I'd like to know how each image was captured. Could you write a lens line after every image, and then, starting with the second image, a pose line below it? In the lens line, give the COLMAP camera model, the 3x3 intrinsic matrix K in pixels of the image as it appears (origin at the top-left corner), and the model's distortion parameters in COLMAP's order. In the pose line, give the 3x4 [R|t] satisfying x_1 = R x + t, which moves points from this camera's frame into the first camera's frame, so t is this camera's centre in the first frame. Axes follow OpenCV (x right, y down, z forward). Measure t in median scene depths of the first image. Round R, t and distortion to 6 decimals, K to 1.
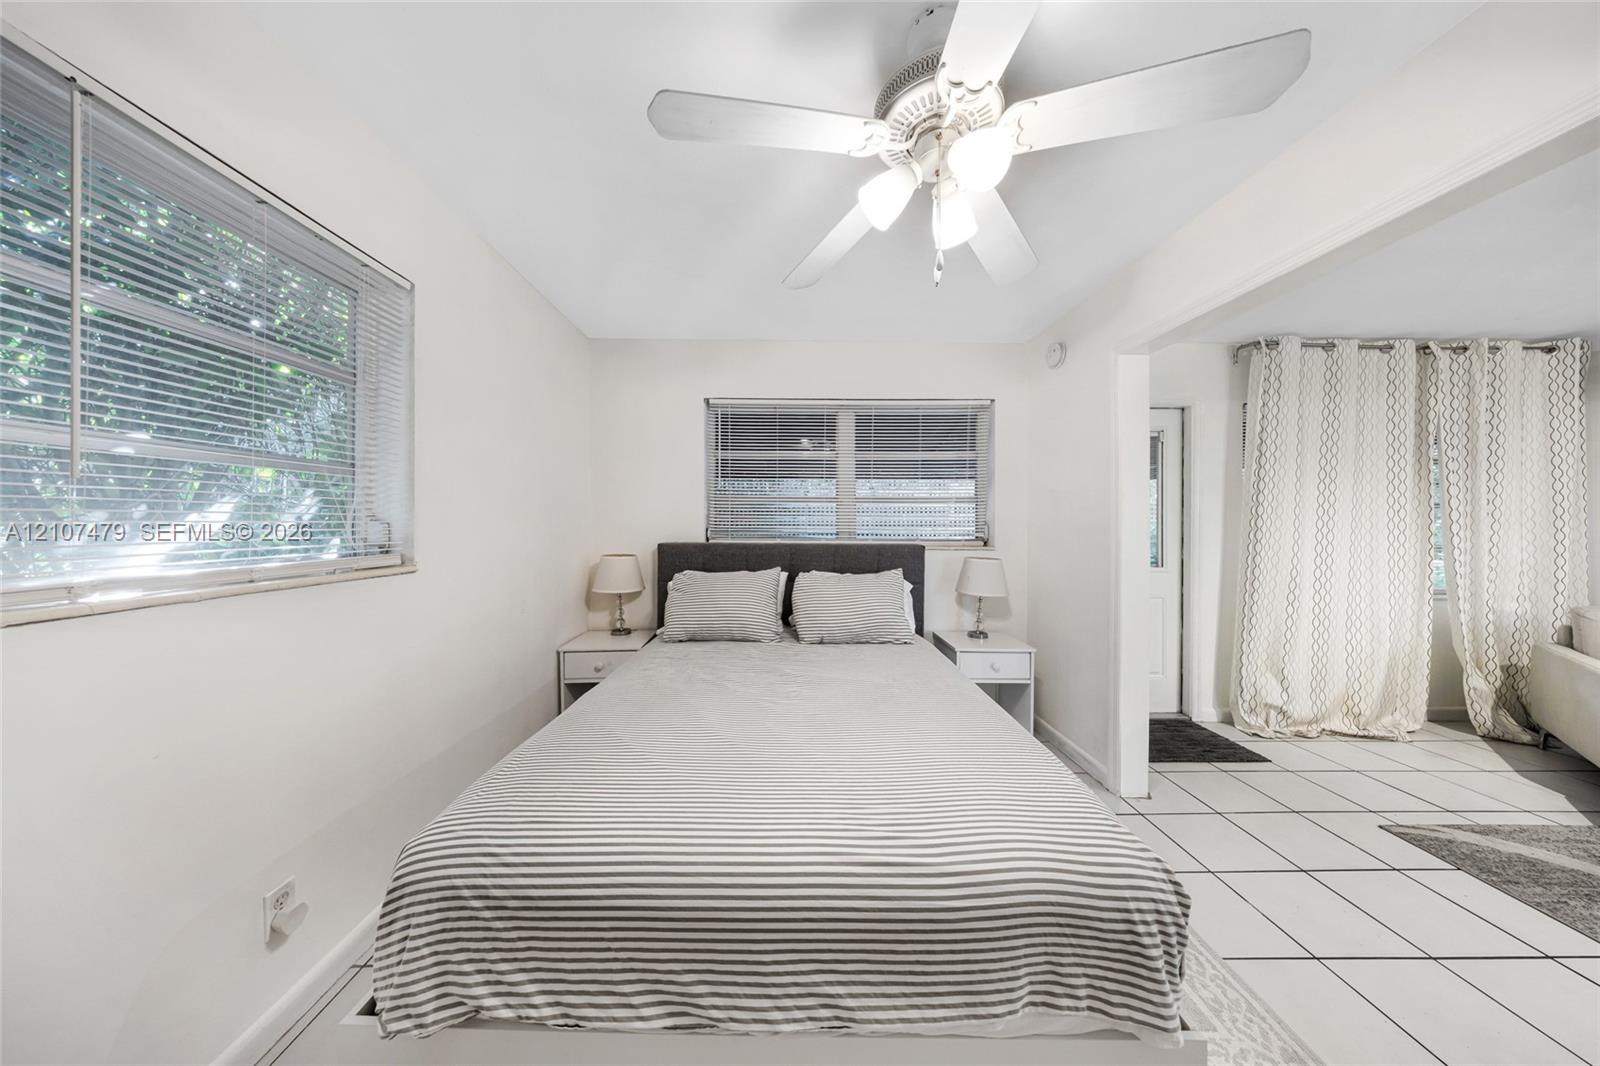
lens RADIAL K [[485.2, 0, 803.7], [0, 485.2, 517.9], [0, 0, 1]] dist [-0.008438, 0.002277]
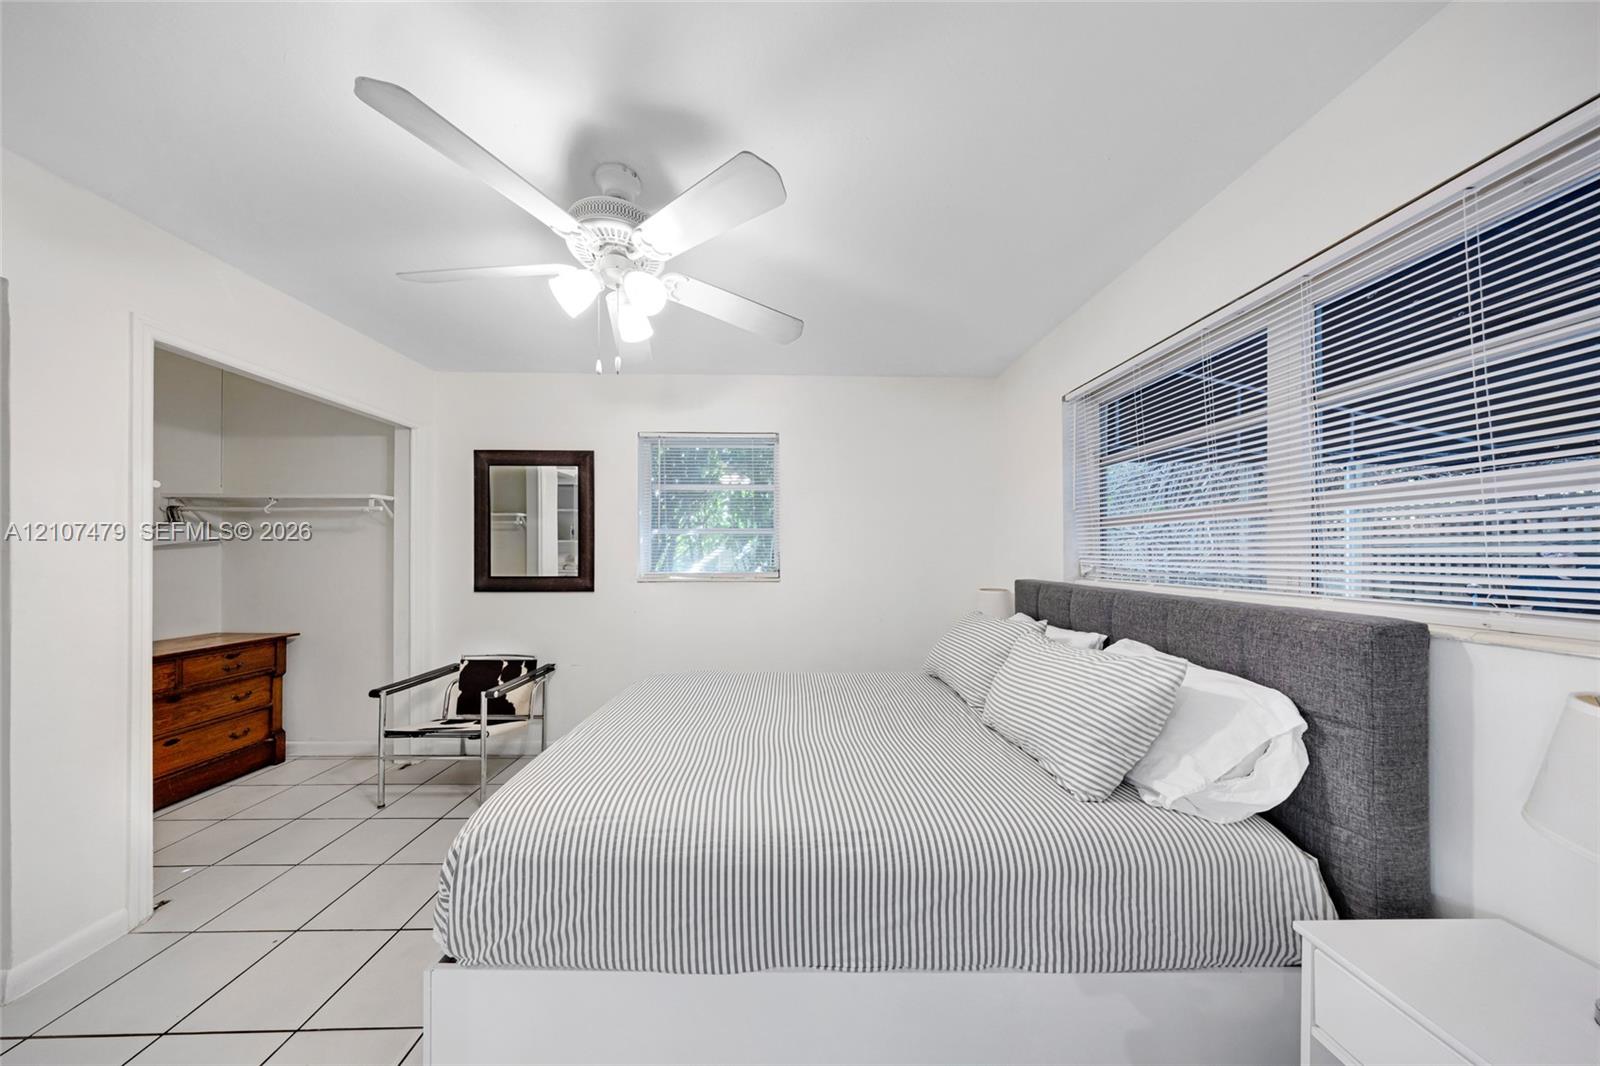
lens RADIAL K [[510.3, 0, 771.9], [0, 510.3, 552.6], [0, 0, 1]] dist [-0.000160, -0.000038]
pose [[-0.013660, -0.010539, -0.999851, 0.629697], [0.002205, 0.999942, -0.010570, 0.013040], [0.999904, -0.002349, -0.013636, 0.565739]]
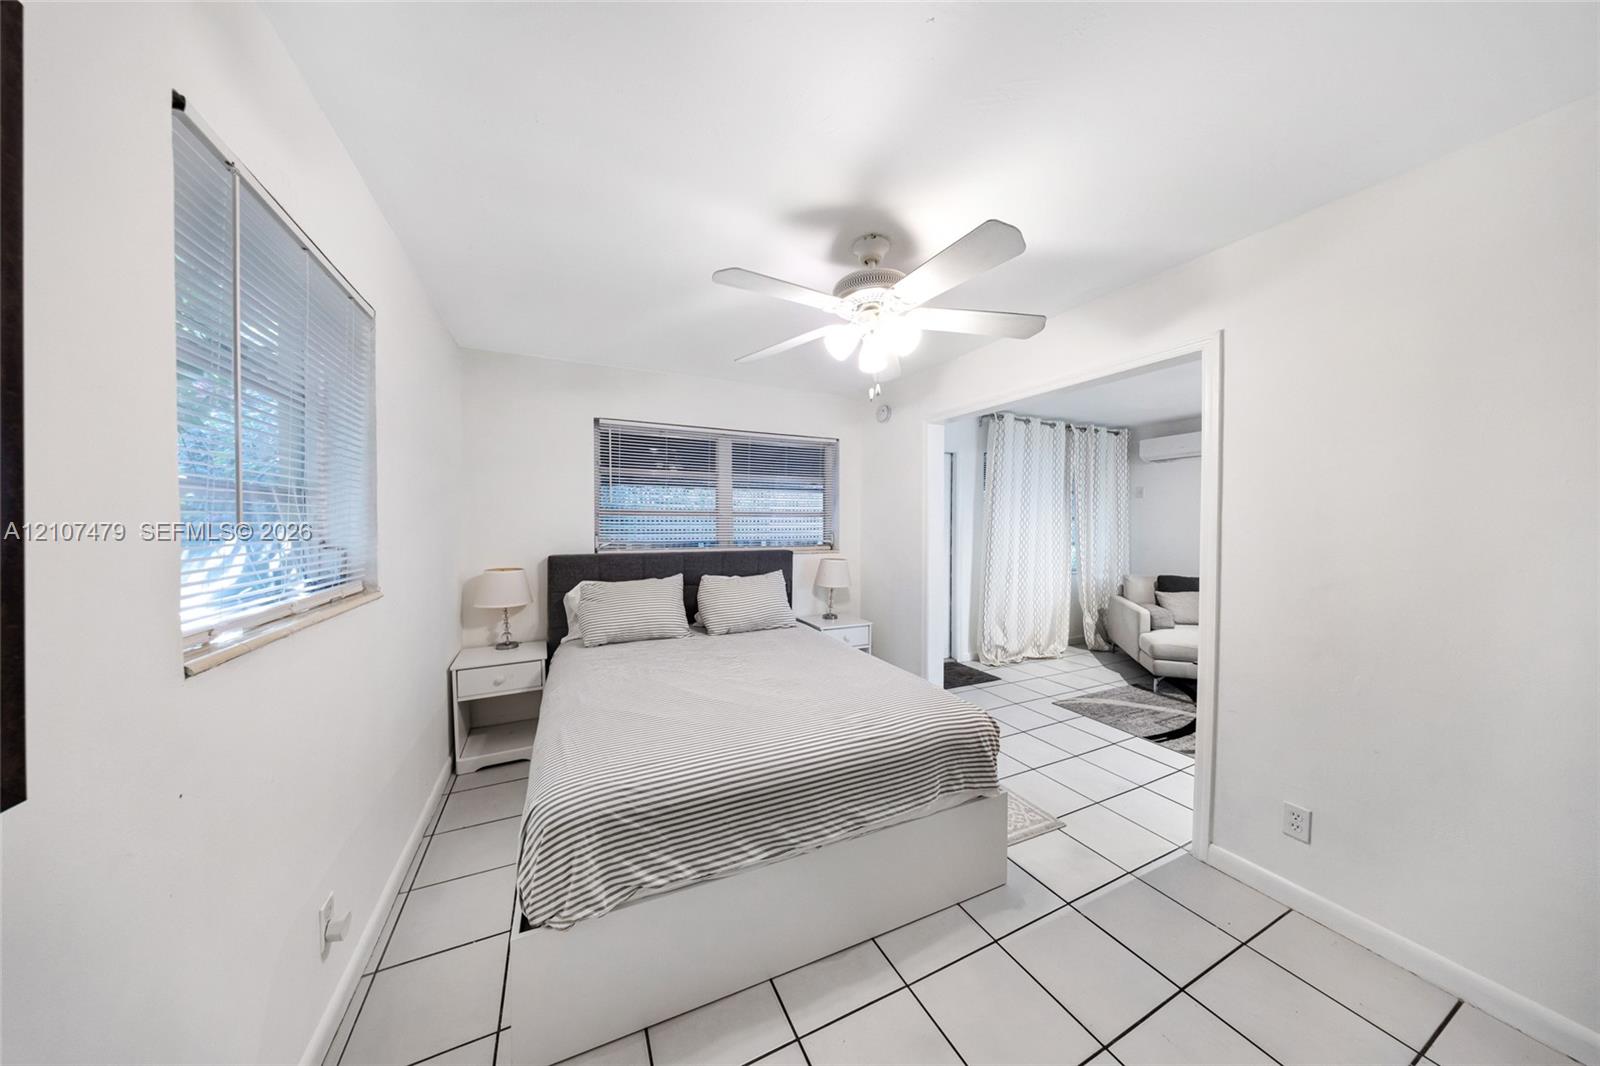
lens RADIAL K [[436.6, 0, 818.2], [0, 436.6, 528.7], [0, 0, 1]] dist [0.008811, -0.000020]
pose [[0.920847, -0.008056, 0.389842, -0.134804], [0.002345, 0.999883, 0.015124, -0.018922], [-0.389918, -0.013013, 0.920758, -0.086716]]
